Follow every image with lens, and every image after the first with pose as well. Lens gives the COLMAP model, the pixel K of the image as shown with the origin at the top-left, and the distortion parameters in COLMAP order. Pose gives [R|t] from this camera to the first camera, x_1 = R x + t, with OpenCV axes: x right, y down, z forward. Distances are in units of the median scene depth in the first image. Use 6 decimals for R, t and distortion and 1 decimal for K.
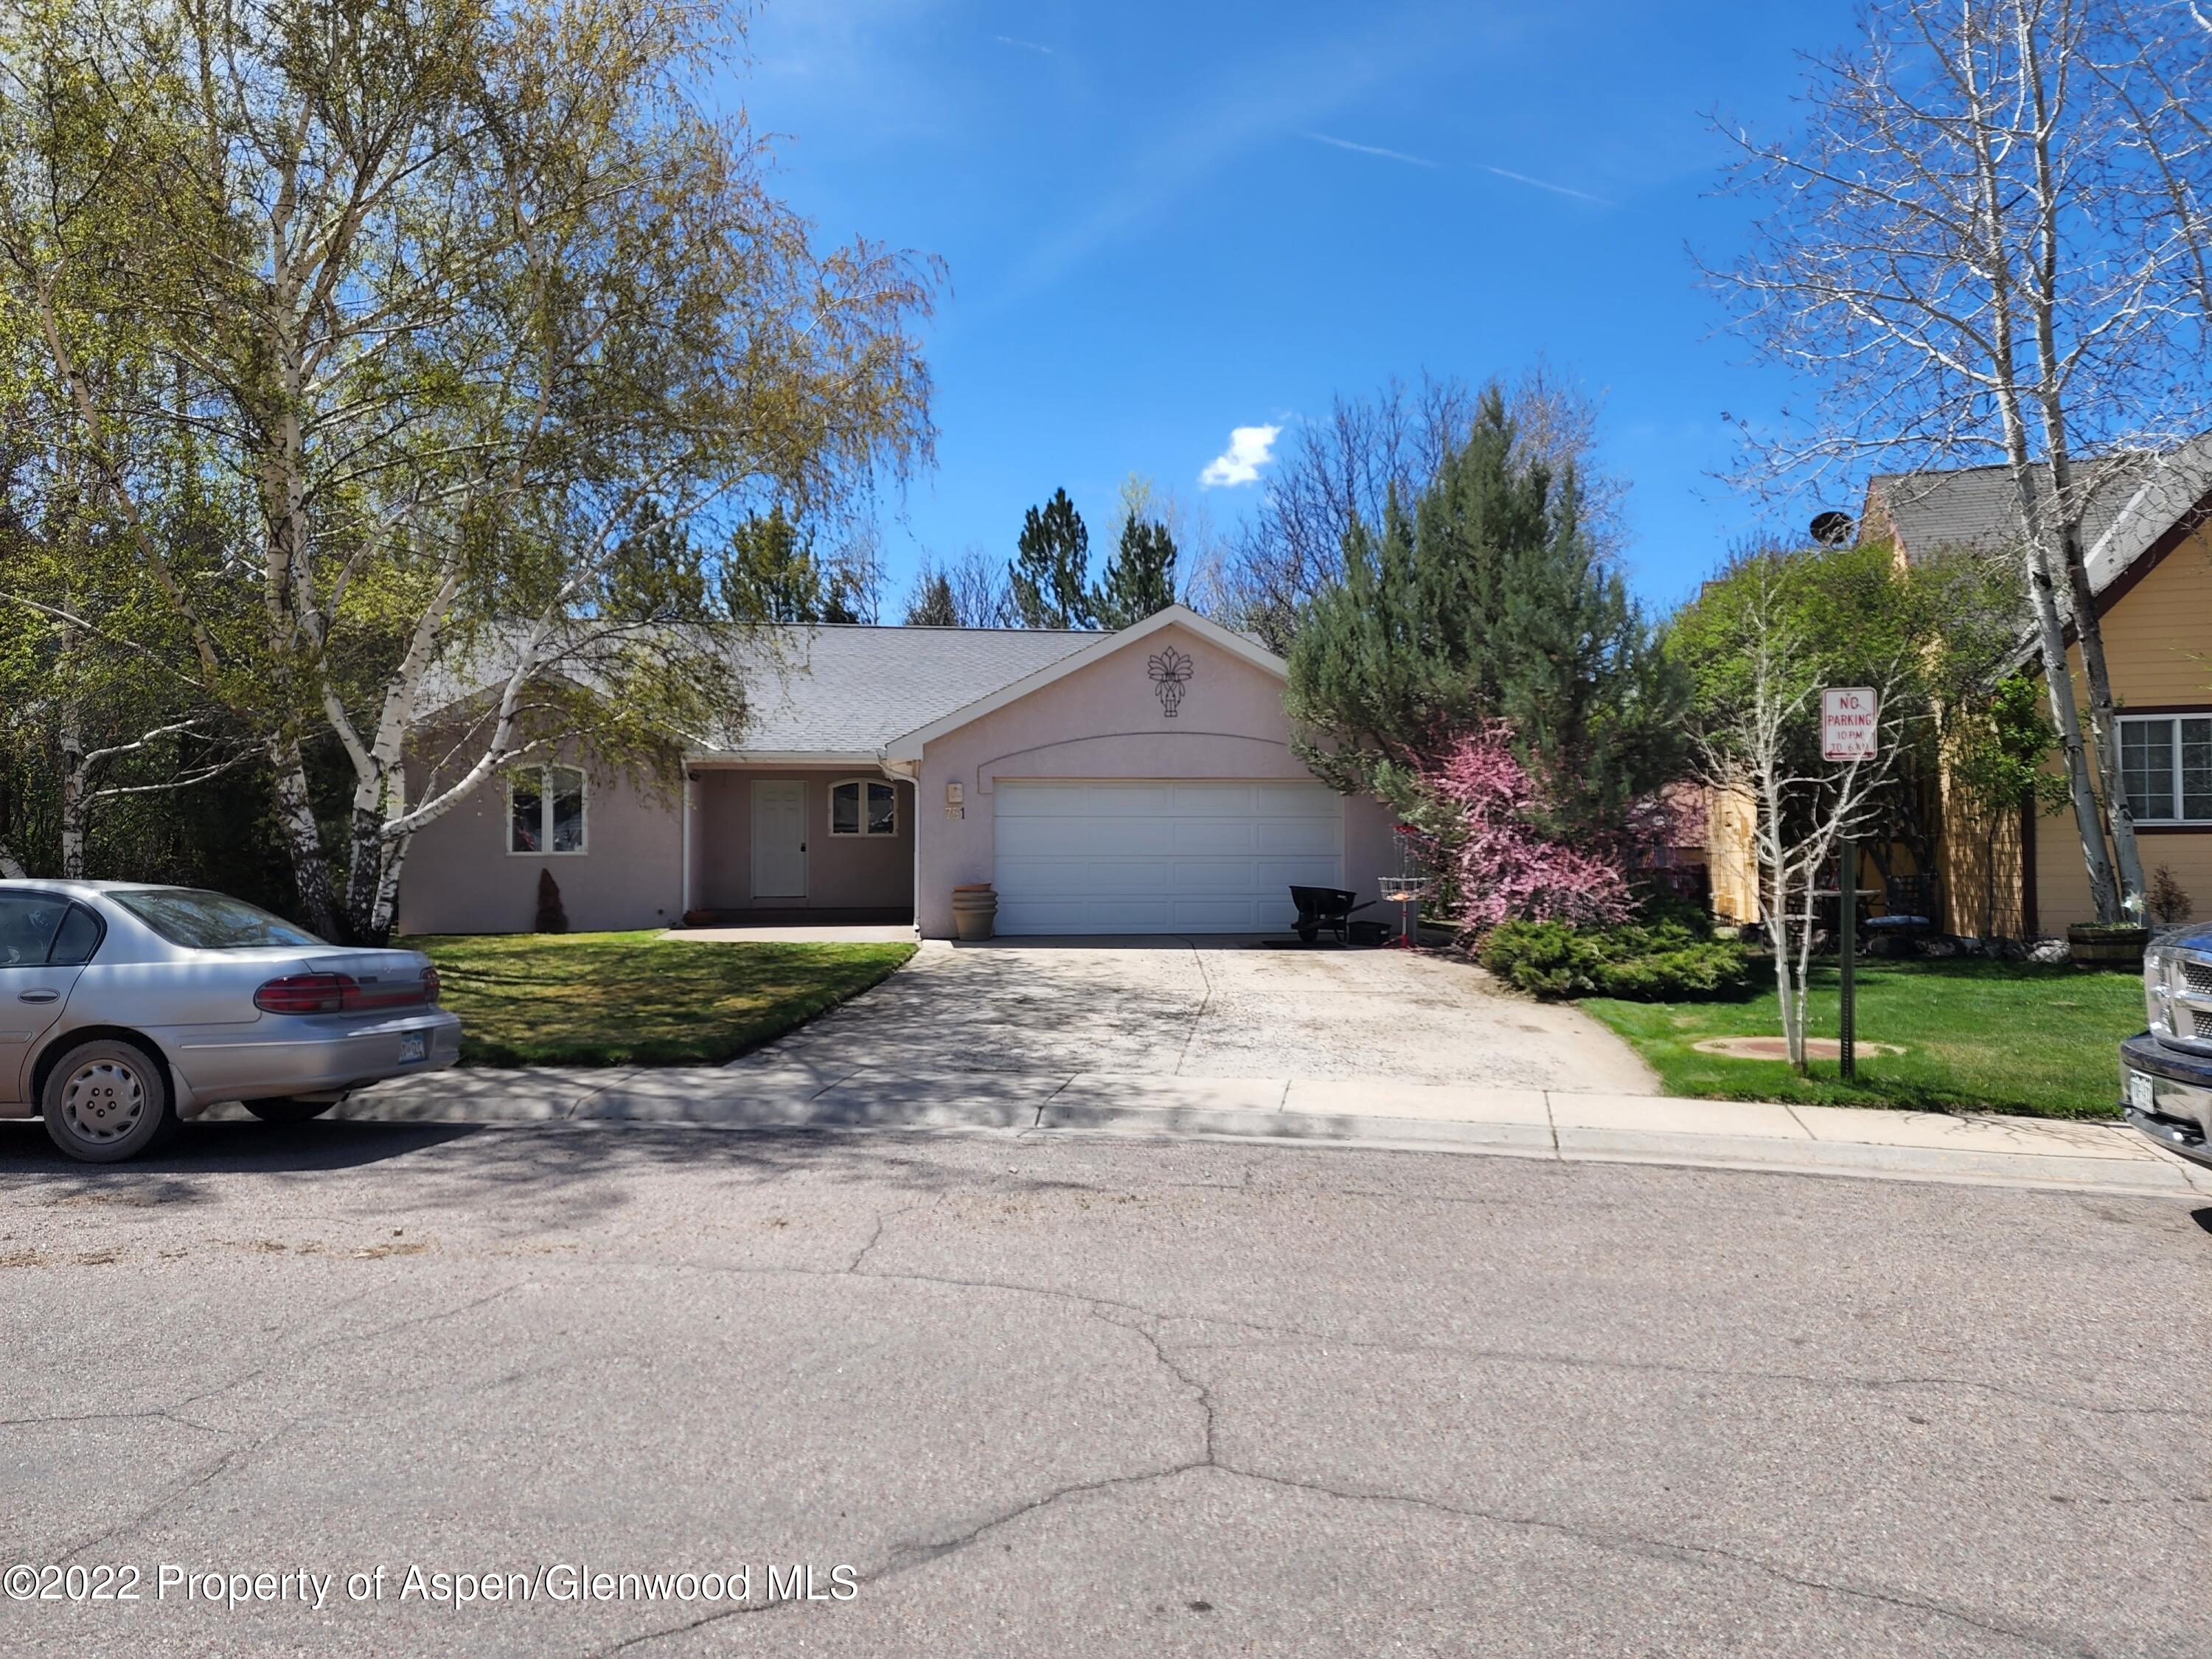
lens RADIAL K [[1482.3, 0, 1113.3], [0, 1482.3, 831.4], [0, 0, 1]] dist [0.104822, -0.108953]
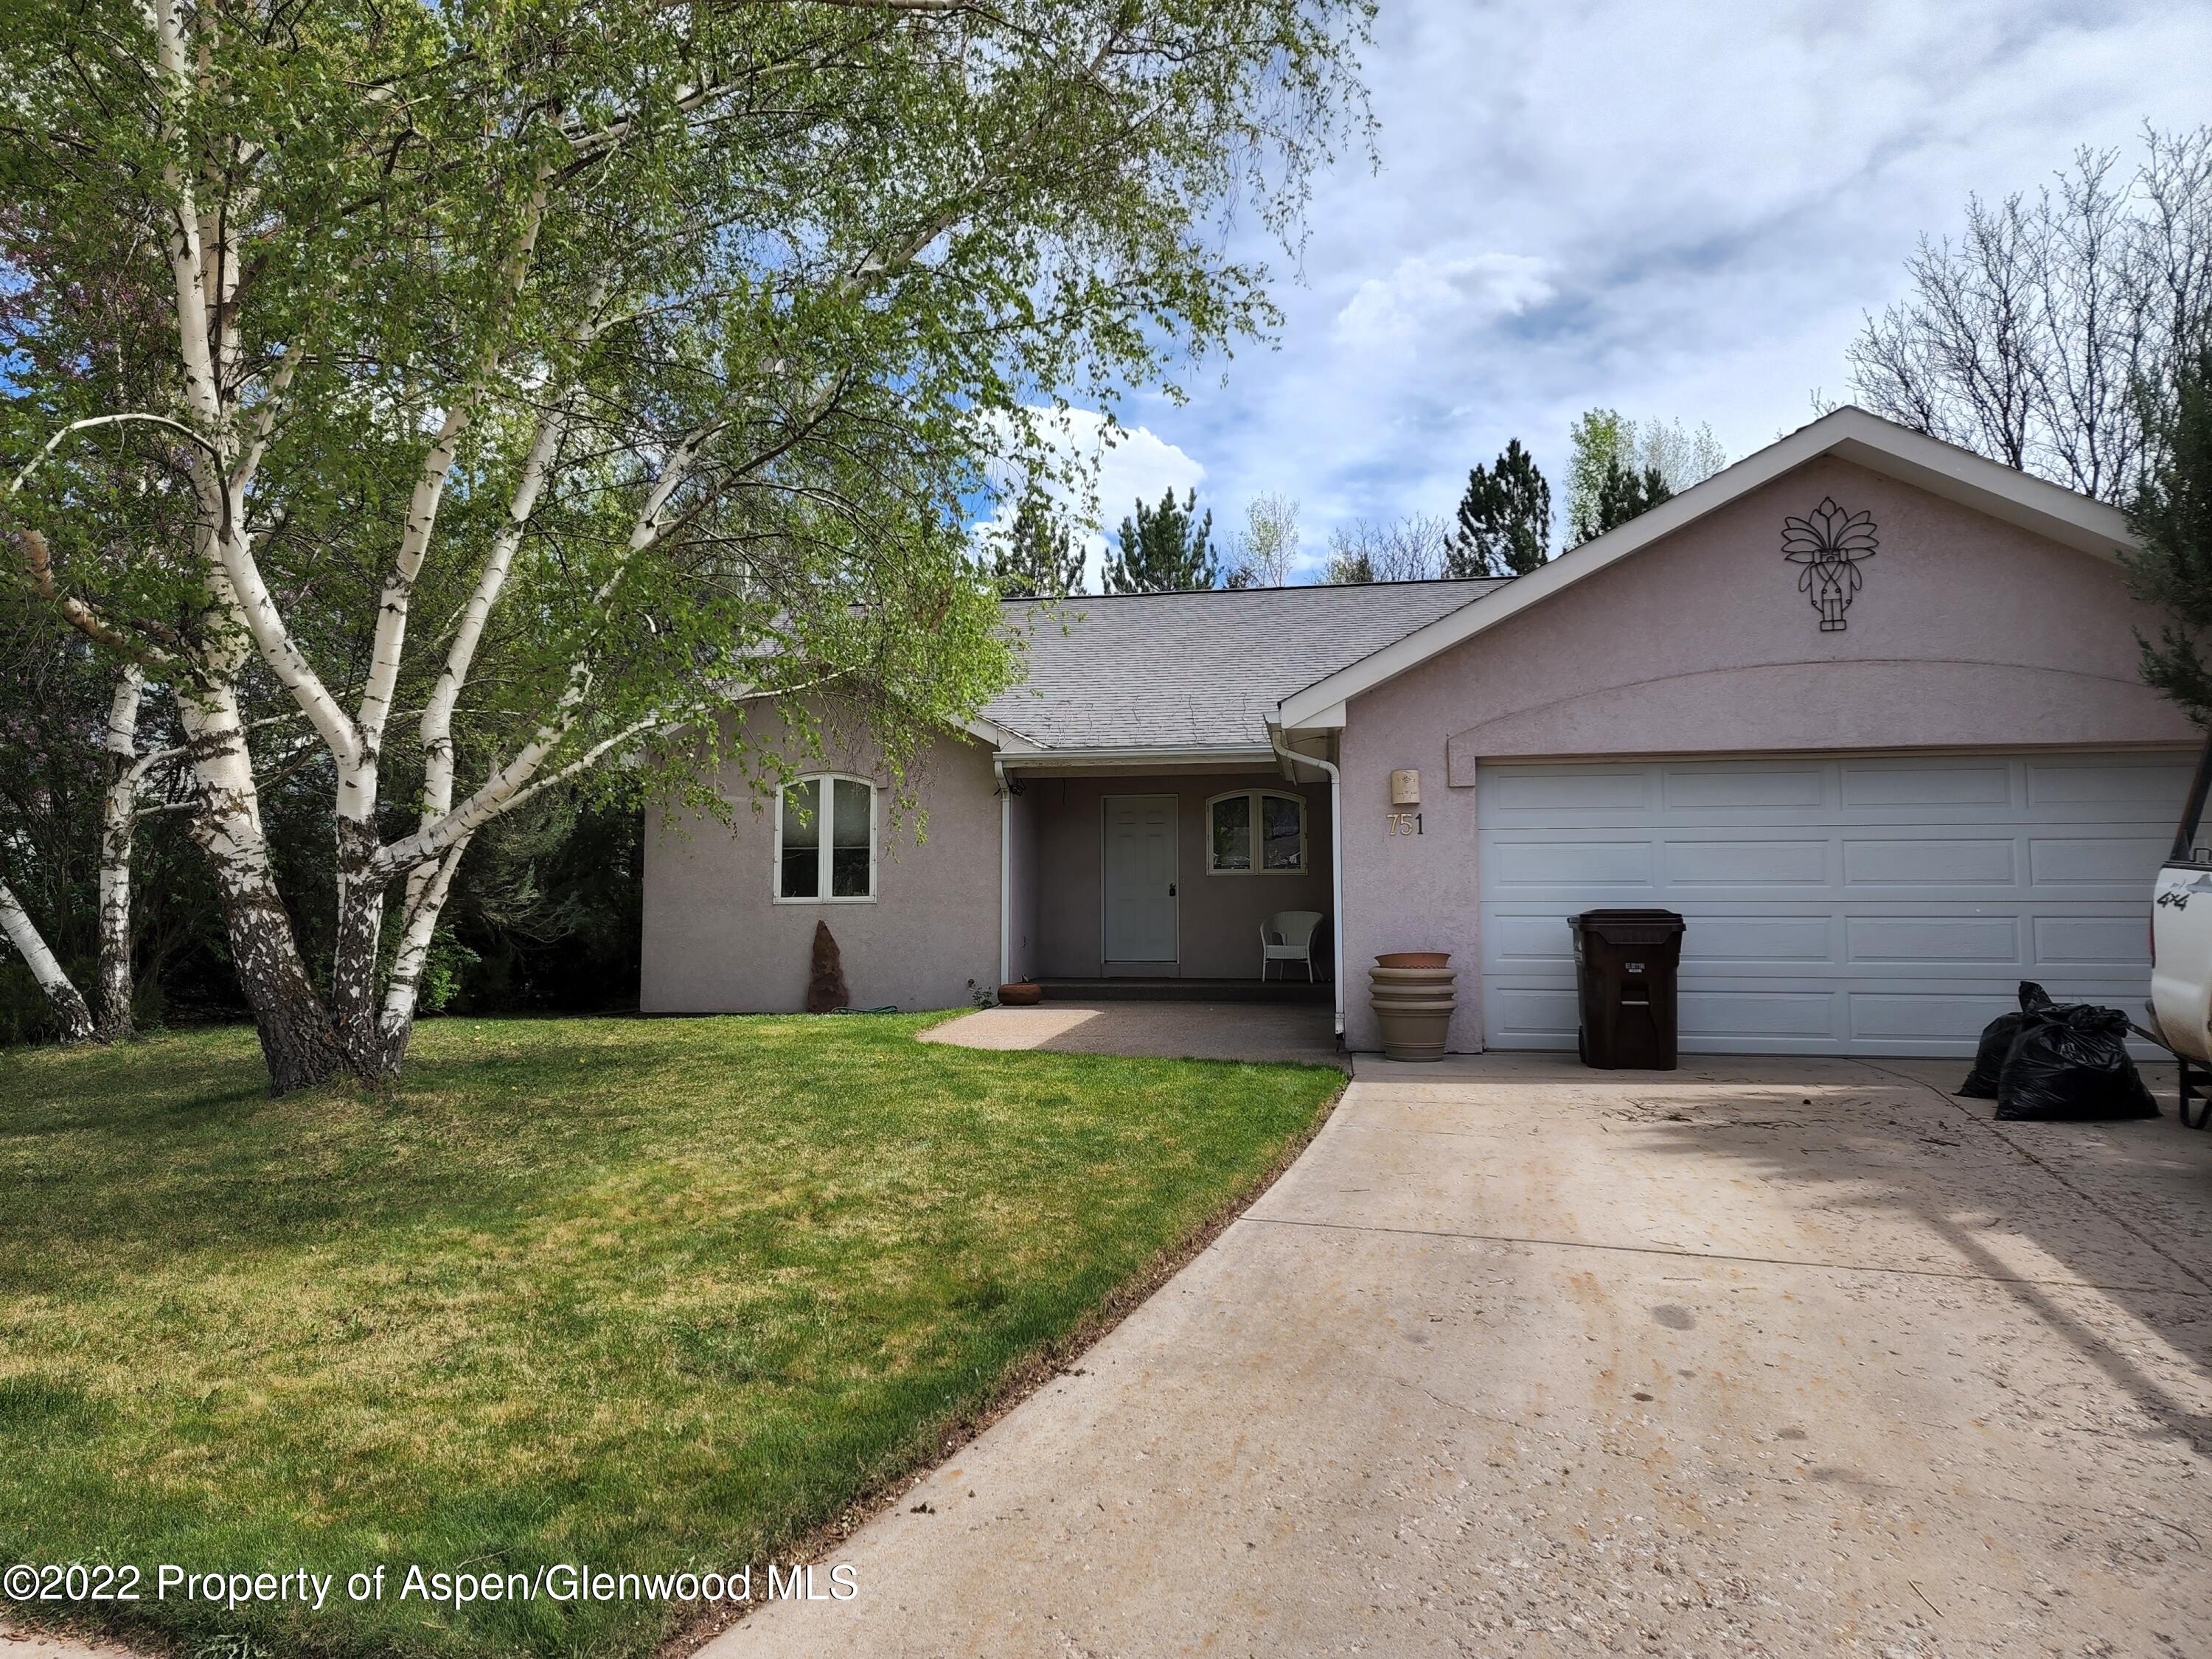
lens RADIAL K [[1482.3, 0, 1113.3], [0, 1482.3, 831.4], [0, 0, 1]] dist [0.104822, -0.108953]
pose [[0.961644, -0.013358, -0.273973, -0.046957], [0.004336, 0.999429, -0.033507, 0.006449], [0.274265, 0.031034, 0.961153, 0.349503]]
